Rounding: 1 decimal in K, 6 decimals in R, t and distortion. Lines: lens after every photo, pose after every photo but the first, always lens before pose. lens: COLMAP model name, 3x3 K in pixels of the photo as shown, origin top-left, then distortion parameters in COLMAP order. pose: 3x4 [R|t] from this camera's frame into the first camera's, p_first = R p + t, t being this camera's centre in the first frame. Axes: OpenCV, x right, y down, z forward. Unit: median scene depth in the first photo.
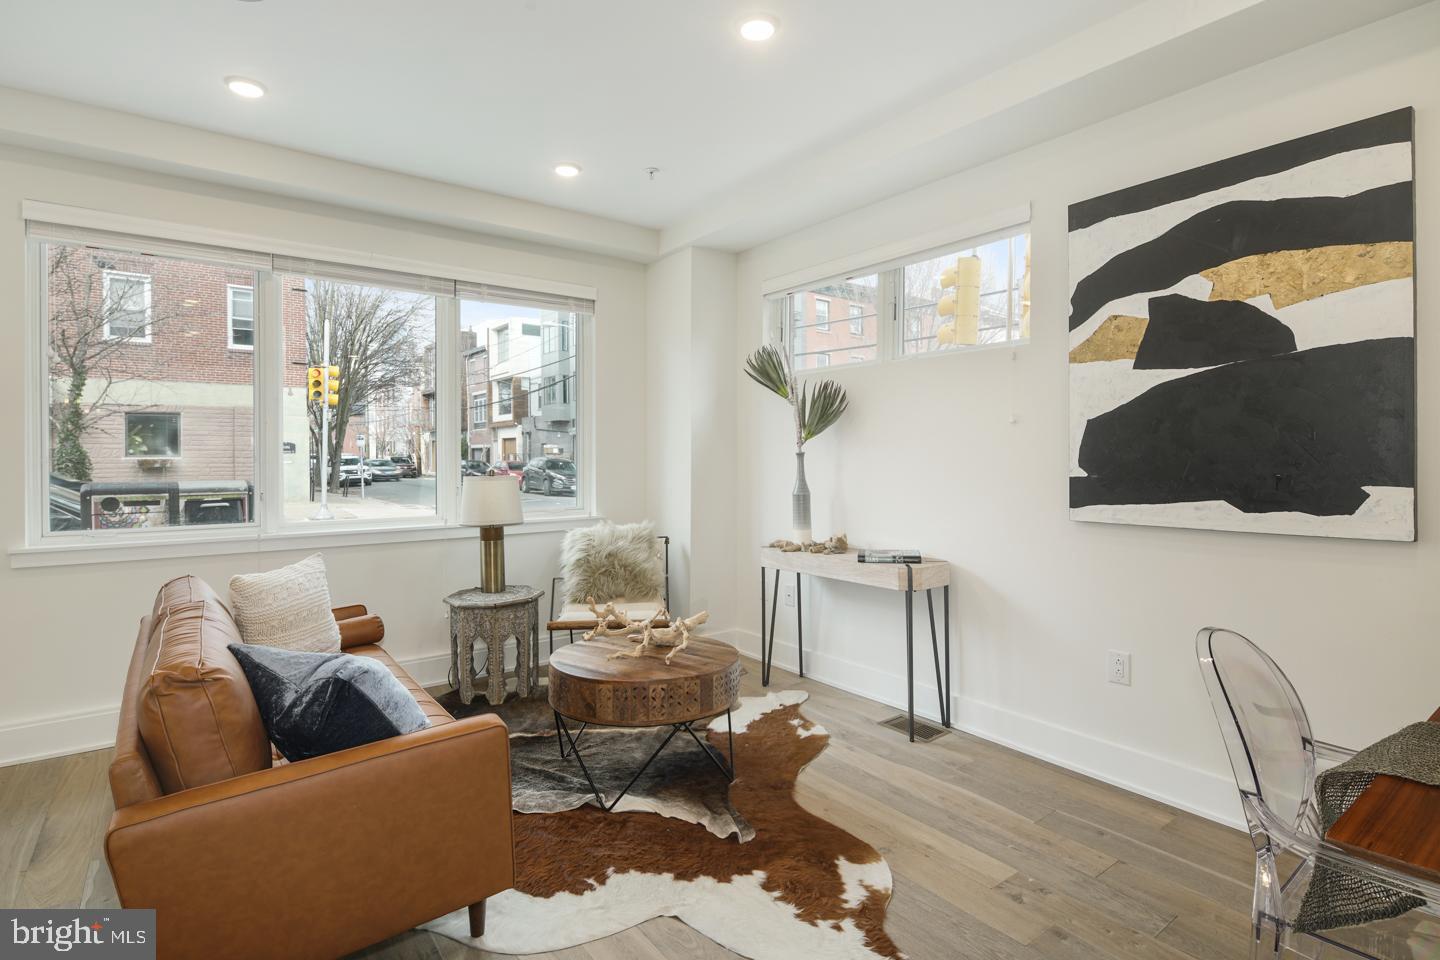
lens RADIAL K [[715.5, 0, 733.8], [0, 715.5, 459.3], [0, 0, 1]] dist [0.002300, -0.001279]
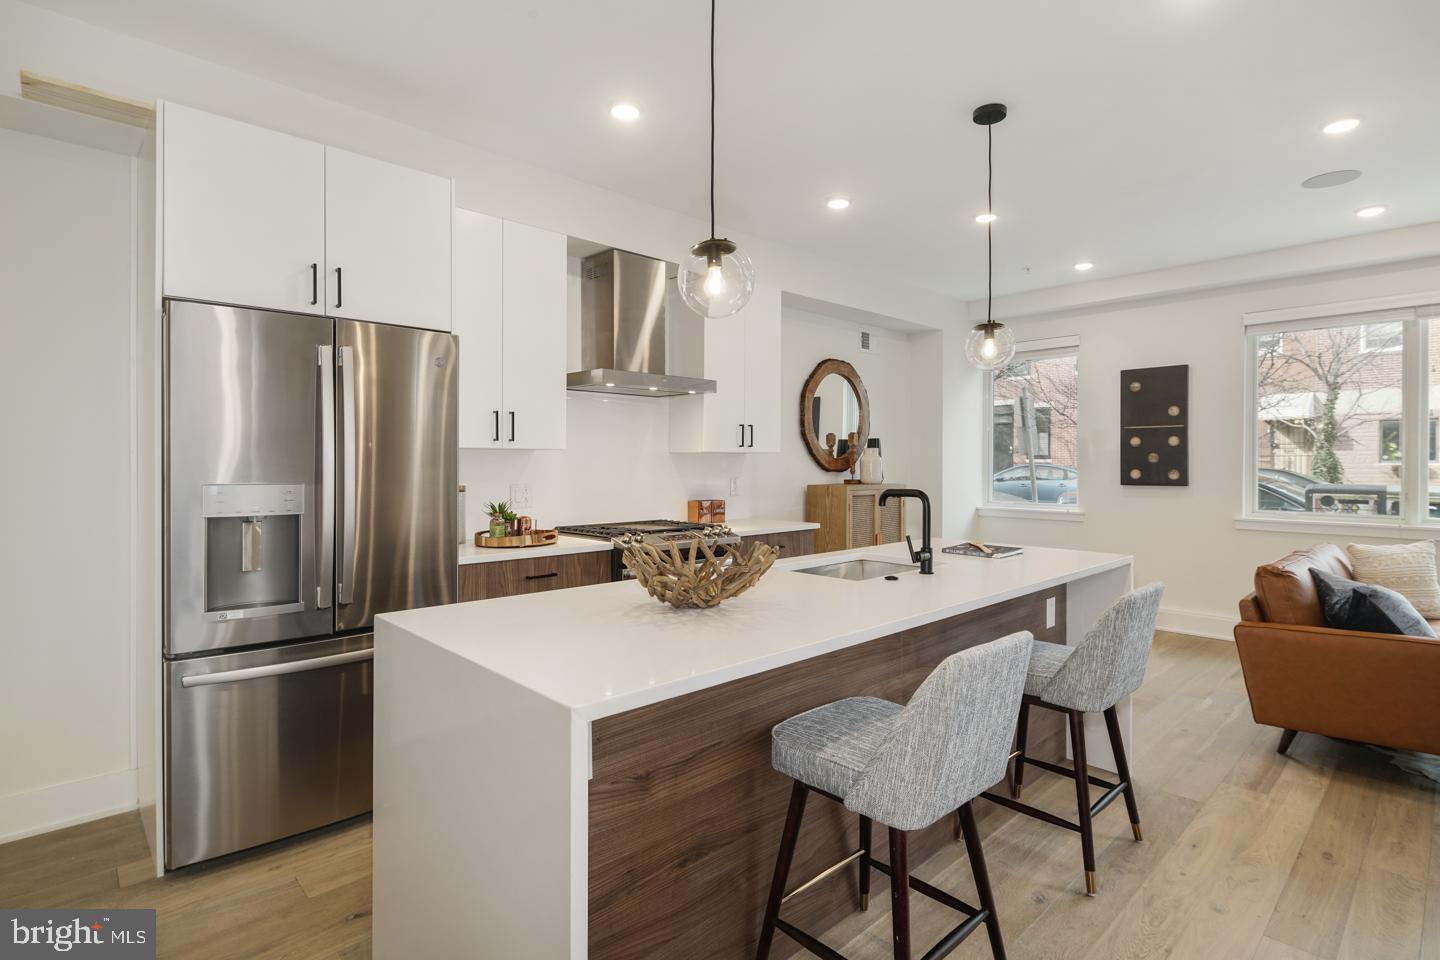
lens RADIAL K [[715.5, 0, 713.3], [0, 715.5, 469.3], [0, 0, 1]] dist [0.002300, -0.001279]
pose [[0.099044, 0.013379, -0.994993, 0.478227], [-0.006531, 0.999897, 0.012795, -0.004009], [0.995062, 0.005231, 0.099121, -0.349338]]
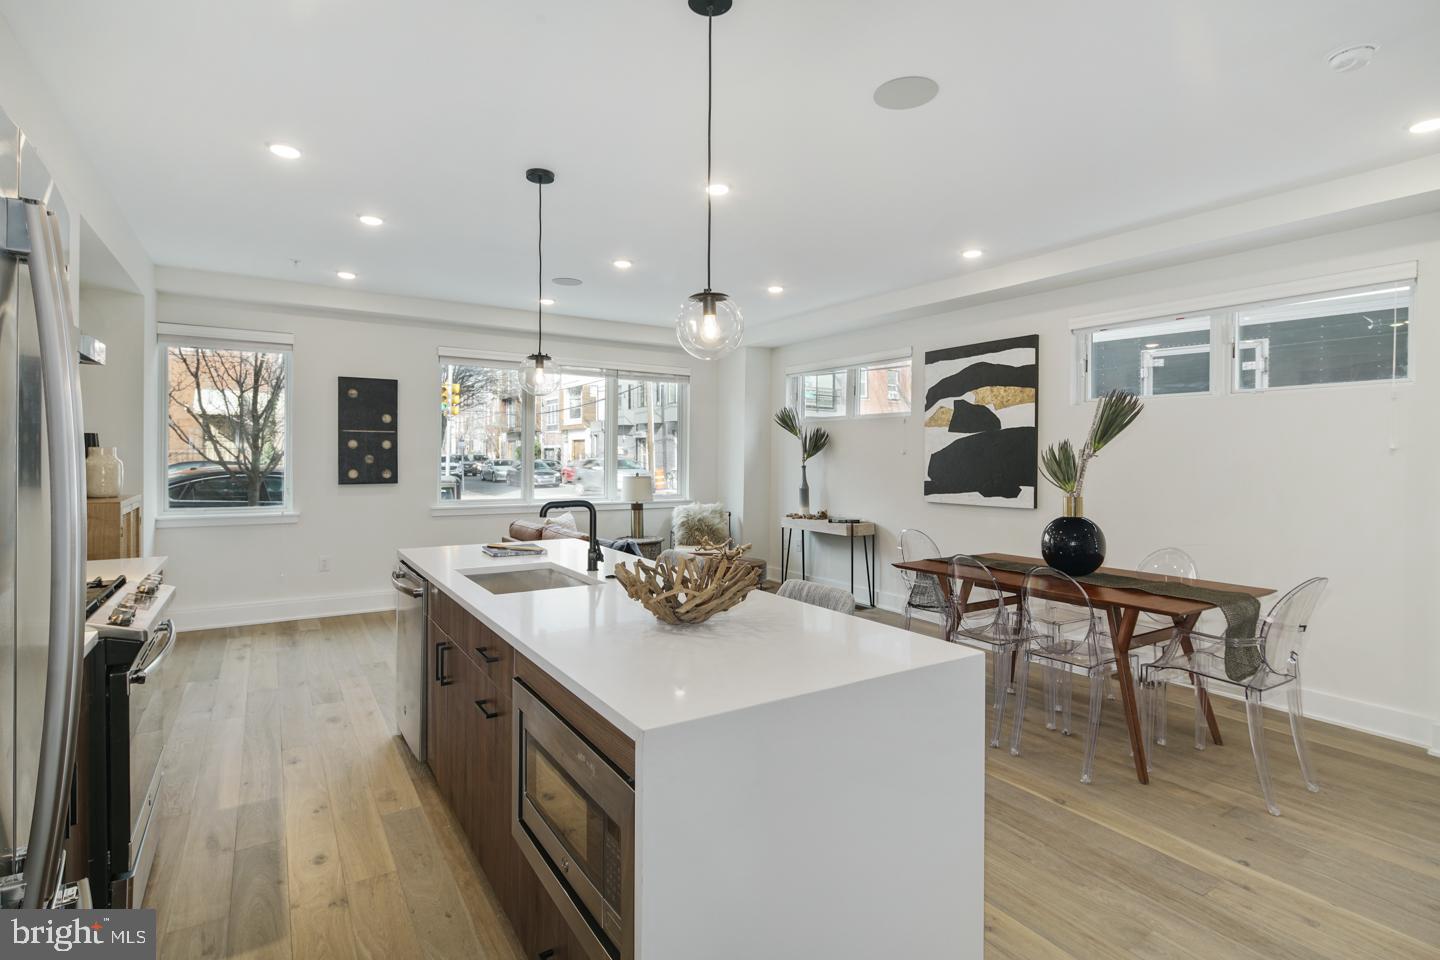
lens RADIAL K [[715.5, 0, 711.5], [0, 715.5, 473.3], [0, 0, 1]] dist [0.002300, -0.001279]
pose [[0.994729, 0.013429, -0.101655, 0.044884], [-0.011414, 0.999727, 0.020381, -0.024926], [0.101901, -0.019114, 0.994611, -0.860597]]
